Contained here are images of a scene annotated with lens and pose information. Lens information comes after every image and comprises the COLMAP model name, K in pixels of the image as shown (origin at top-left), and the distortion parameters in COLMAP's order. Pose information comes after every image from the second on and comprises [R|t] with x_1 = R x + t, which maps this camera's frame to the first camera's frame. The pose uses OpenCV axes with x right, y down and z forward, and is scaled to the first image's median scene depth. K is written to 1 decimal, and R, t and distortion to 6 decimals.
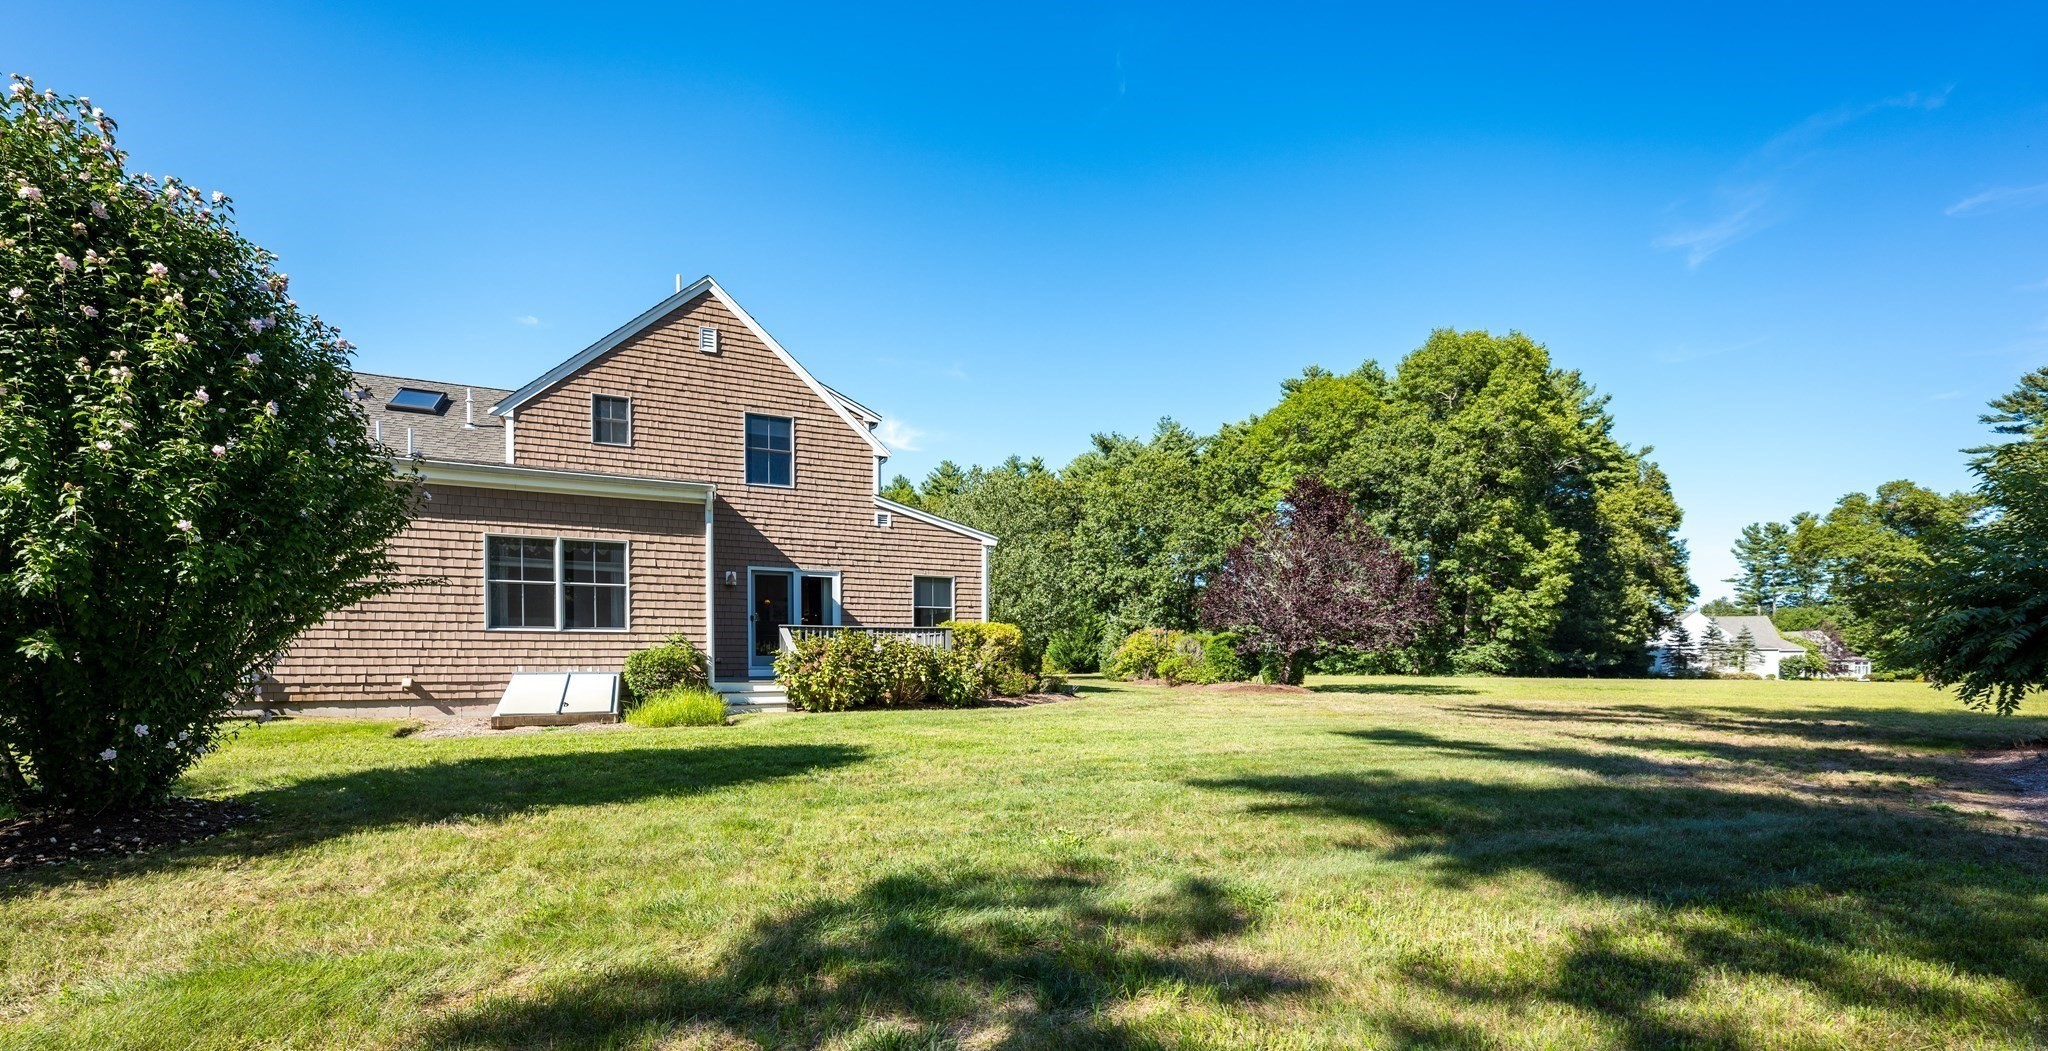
lens RADIAL K [[823.3, 0, 1024.6], [0, 823.3, 682.5], [0, 0, 1]] dist [-0.001303, -0.000050]
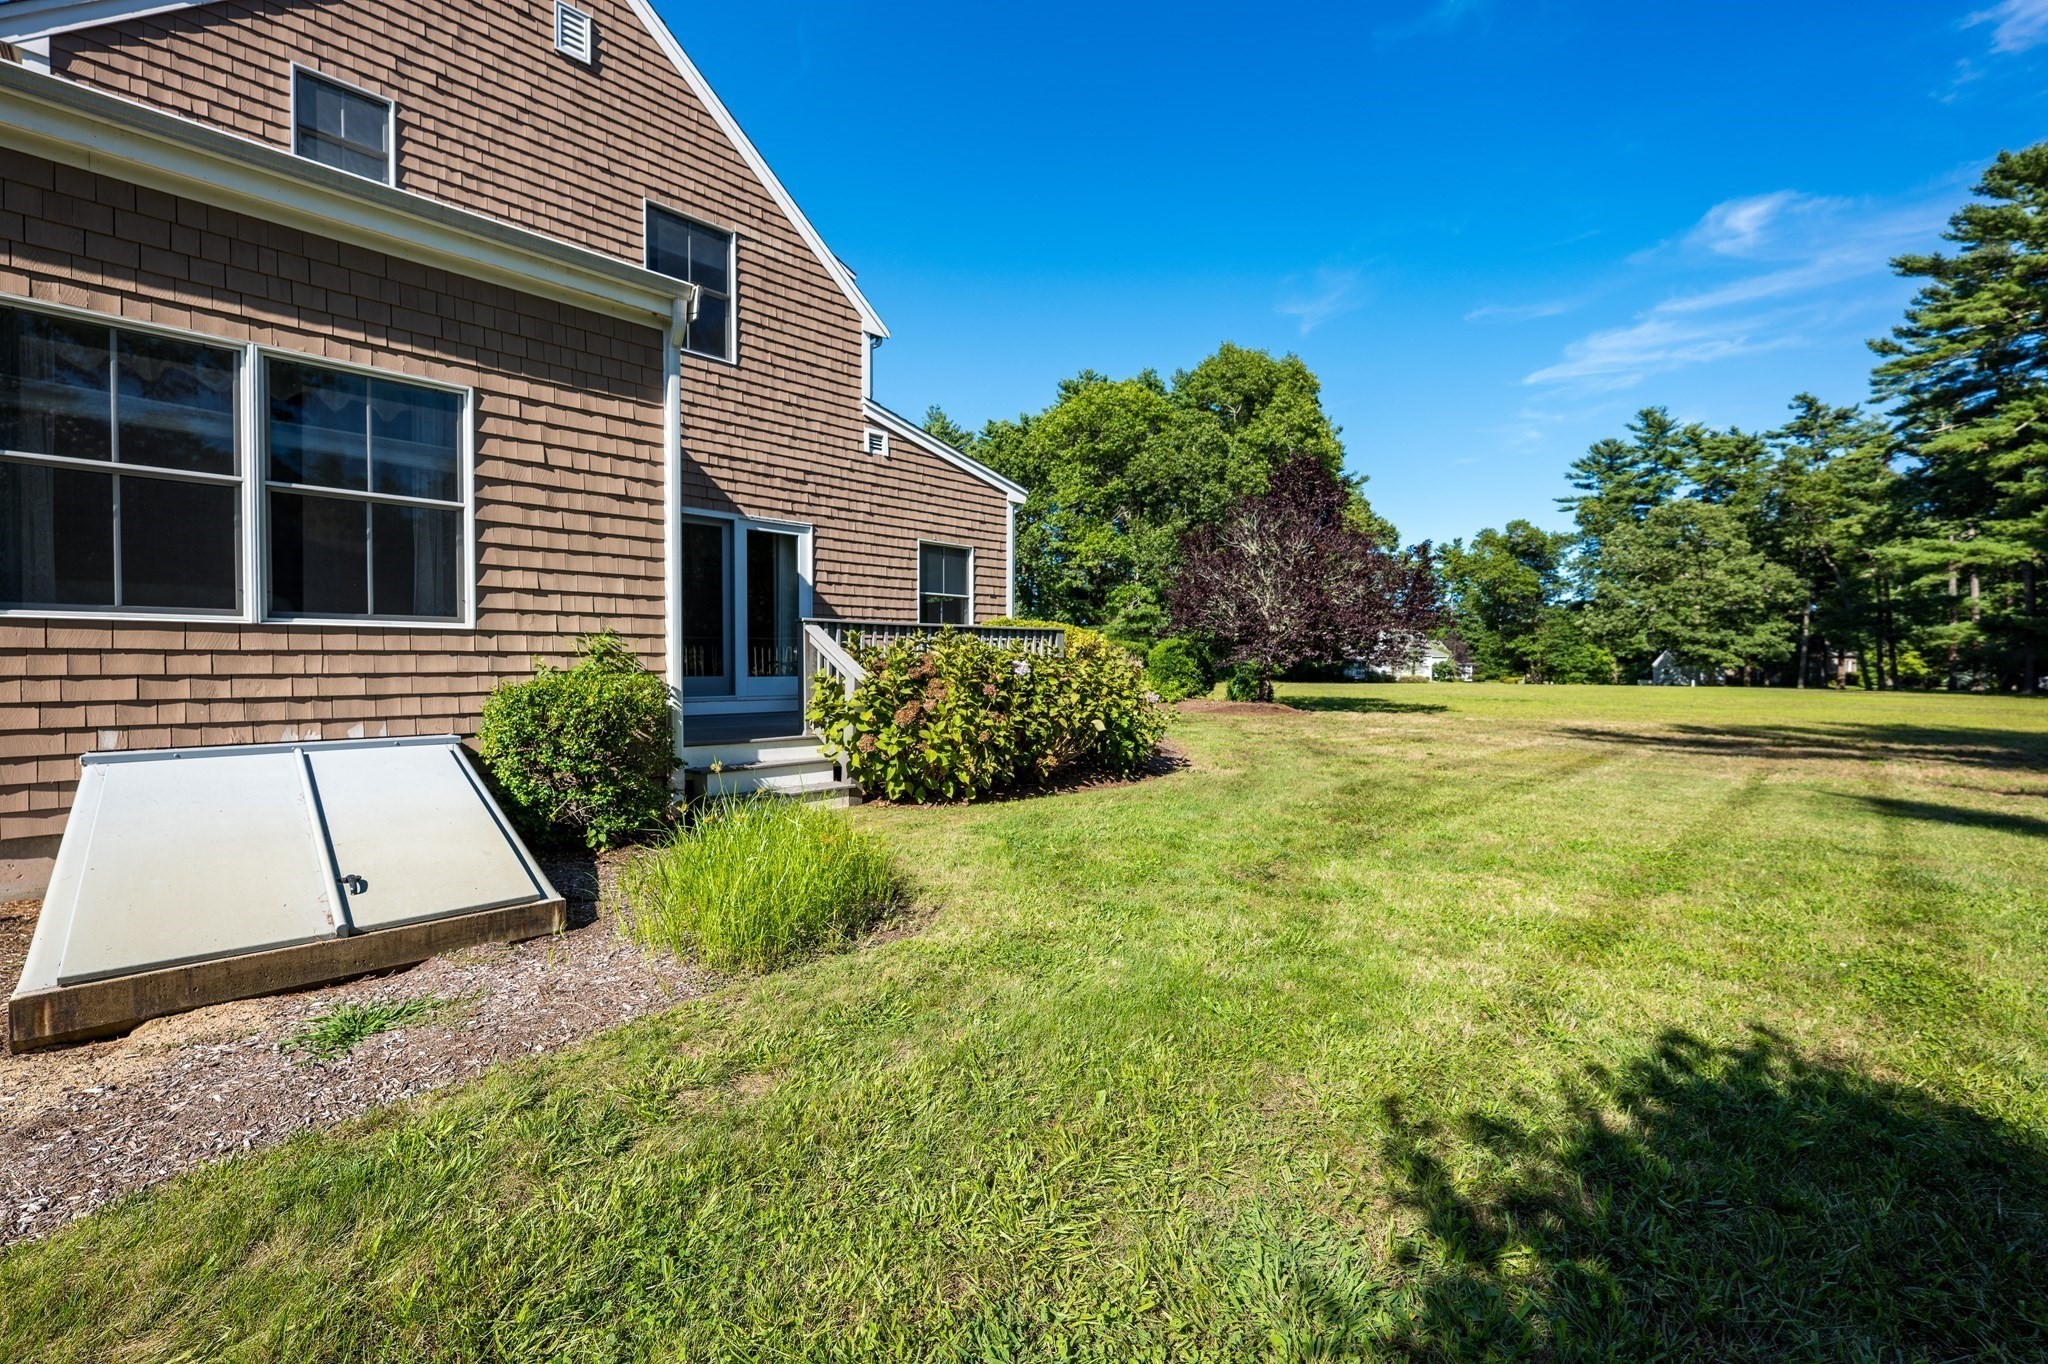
lens RADIAL K [[823.7, 0, 1024.0], [0, 823.7, 682.0], [0, 0, 1]] dist [-0.003423, 0.000021]
pose [[0.940720, -0.005988, 0.339132, -0.359837], [0.006892, 0.999975, -0.001460, -0.033447], [-0.339115, 0.003710, 0.940738, 0.540696]]
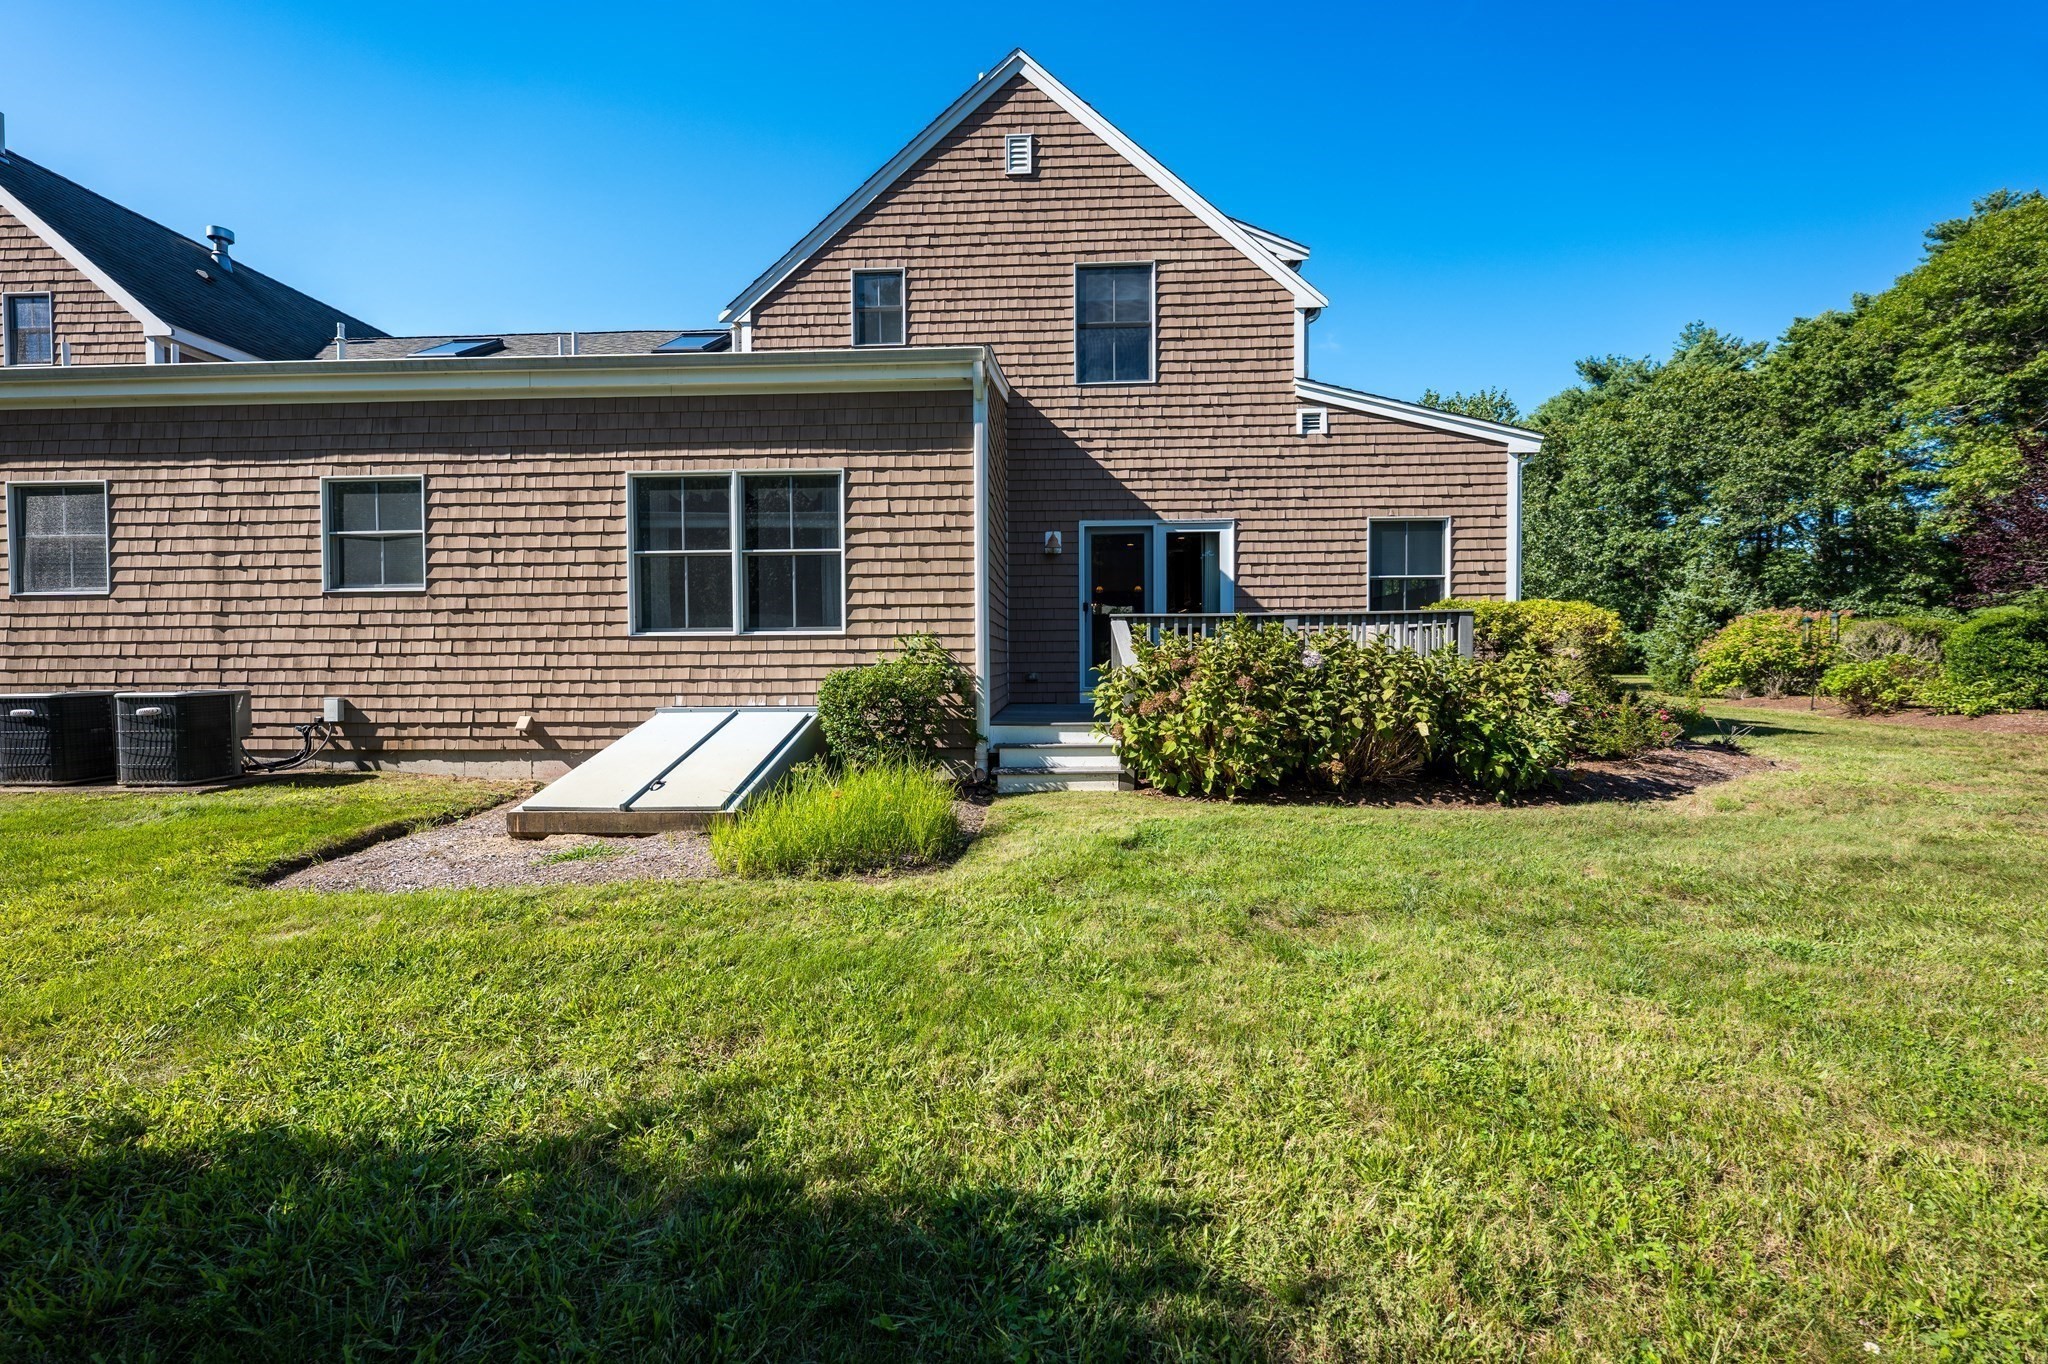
lens RADIAL K [[822.8, 0, 1024.0], [0, 822.8, 682.0], [0, 0, 1]] dist [0.000260, -0.000161]
pose [[0.886997, 0.006483, -0.461729, -0.114226], [-0.005446, 0.999979, 0.003579, -0.030946], [0.461743, -0.000660, 0.887014, 0.548803]]
